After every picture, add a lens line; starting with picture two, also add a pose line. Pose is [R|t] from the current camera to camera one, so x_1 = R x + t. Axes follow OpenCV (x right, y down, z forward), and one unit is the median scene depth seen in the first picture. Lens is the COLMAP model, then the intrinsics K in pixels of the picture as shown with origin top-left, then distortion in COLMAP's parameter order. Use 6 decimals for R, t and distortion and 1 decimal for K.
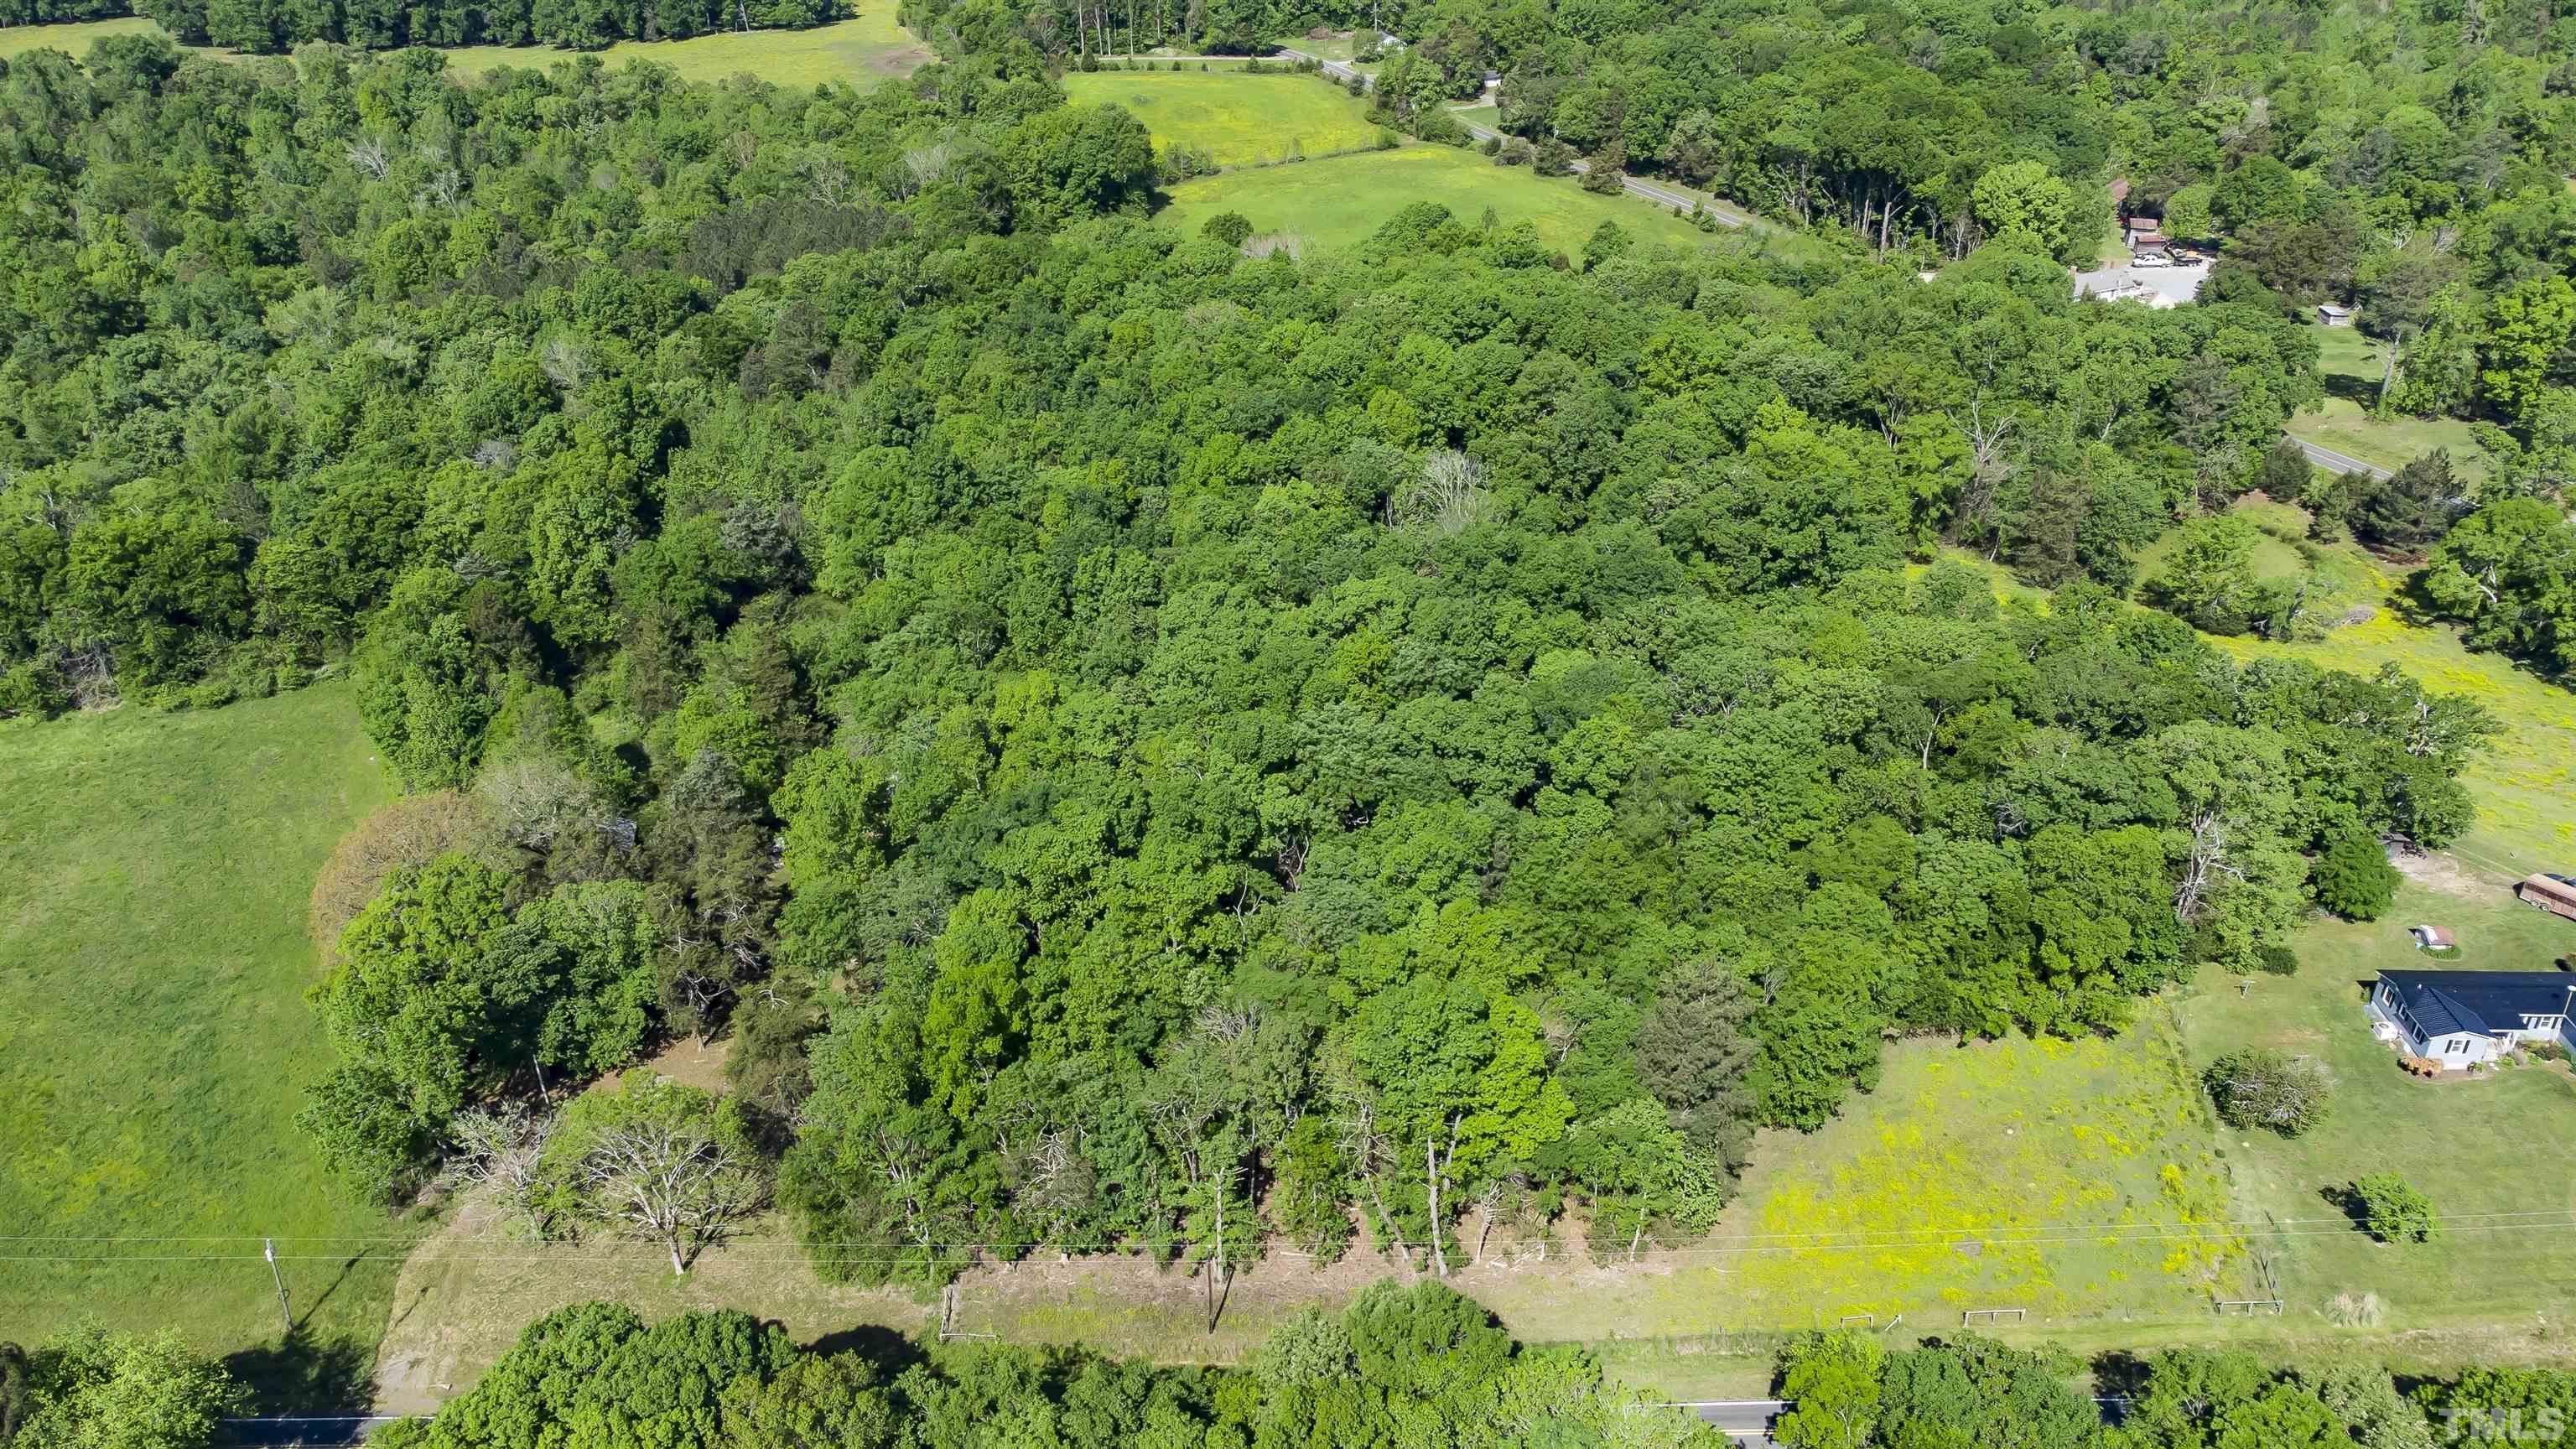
lens RADIAL K [[1924.1, 0, 1278.7], [0, 1924.1, 705.1], [0, 0, 1]] dist [0.036350, 0.032282]
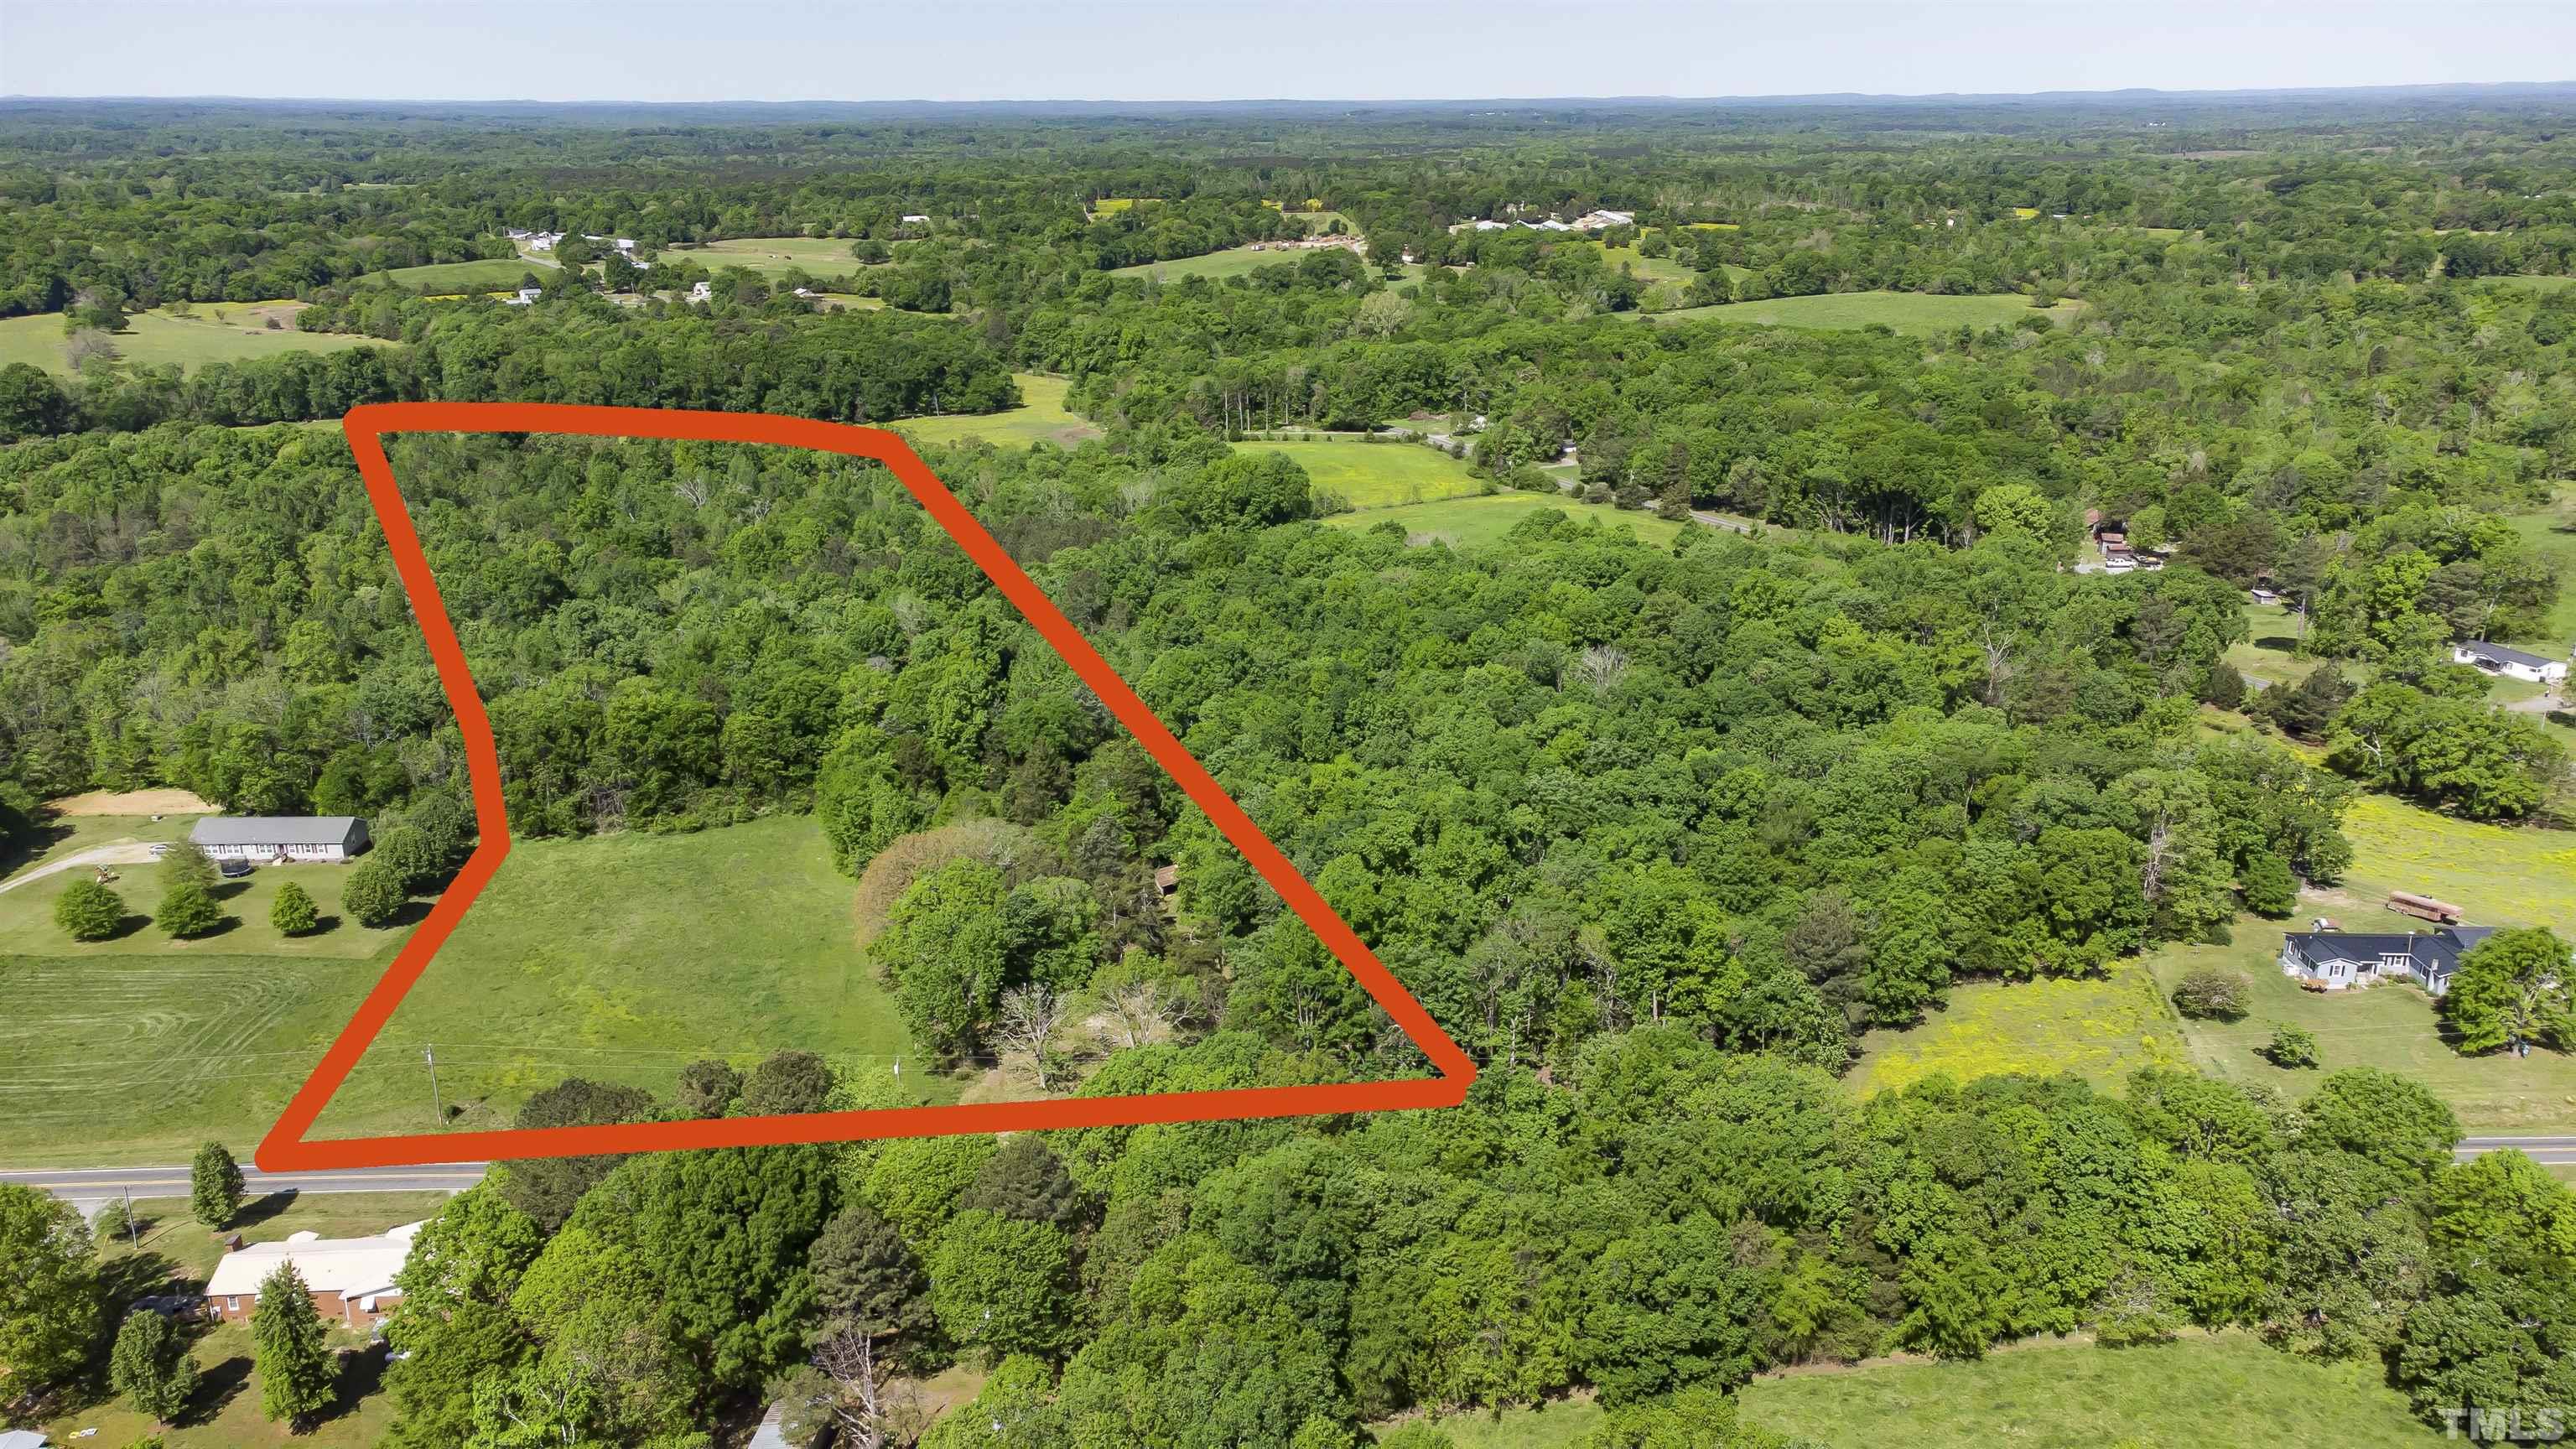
lens RADIAL K [[1924.1, 0, 1290.5], [0, 1924.1, 719.8], [0, 0, 1]] dist [0.036350, 0.032282]
pose [[0.999962, 0.002006, -0.008521, -0.128119], [-0.003680, 0.979513, -0.201346, 0.208376], [0.007943, 0.201369, 0.979483, -0.352383]]
